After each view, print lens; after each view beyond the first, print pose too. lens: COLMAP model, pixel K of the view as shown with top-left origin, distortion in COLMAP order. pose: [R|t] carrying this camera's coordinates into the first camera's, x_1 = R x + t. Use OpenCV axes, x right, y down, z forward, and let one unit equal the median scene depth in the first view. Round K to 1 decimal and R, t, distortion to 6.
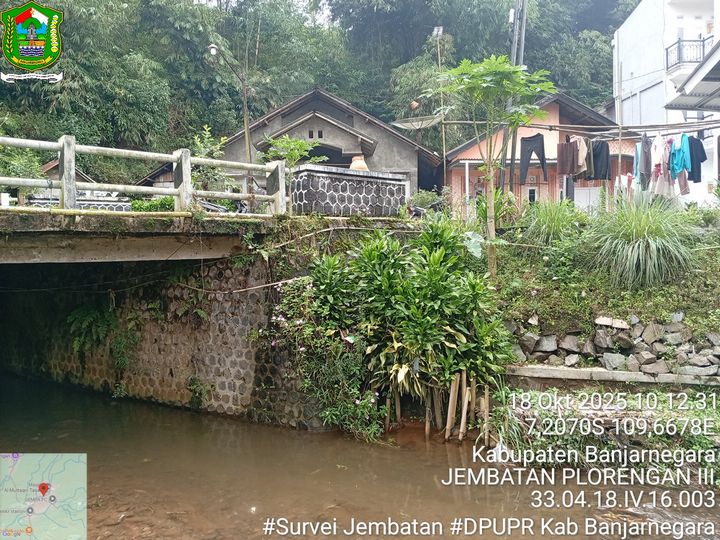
lens RADIAL K [[546.4, 0, 374.9], [0, 546.4, 268.2], [0, 0, 1]] dist [0.004065, -0.059780]
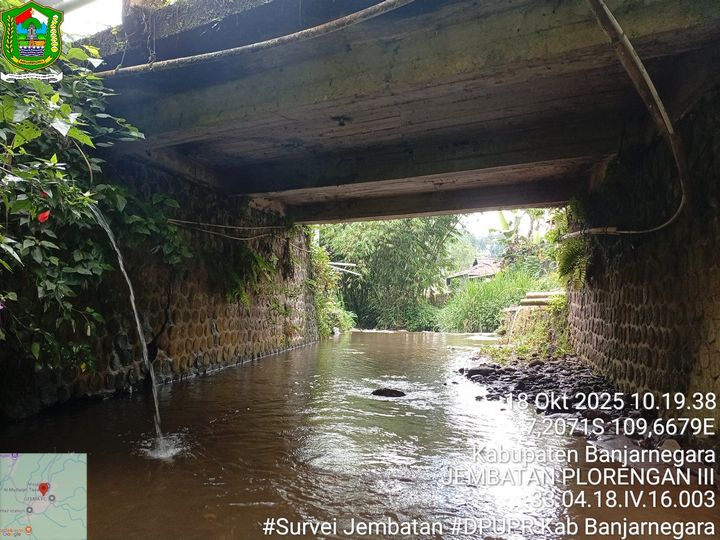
lens RADIAL K [[545.7, 0, 356.6], [0, 545.7, 271.9], [0, 0, 1]] dist [0.078253, -0.166481]
pose [[-0.287865, 0.055510, 0.956061, -1.421243], [0.014092, 0.998456, -0.053729, 0.150253], [-0.957567, -0.001994, -0.288203, 1.132226]]
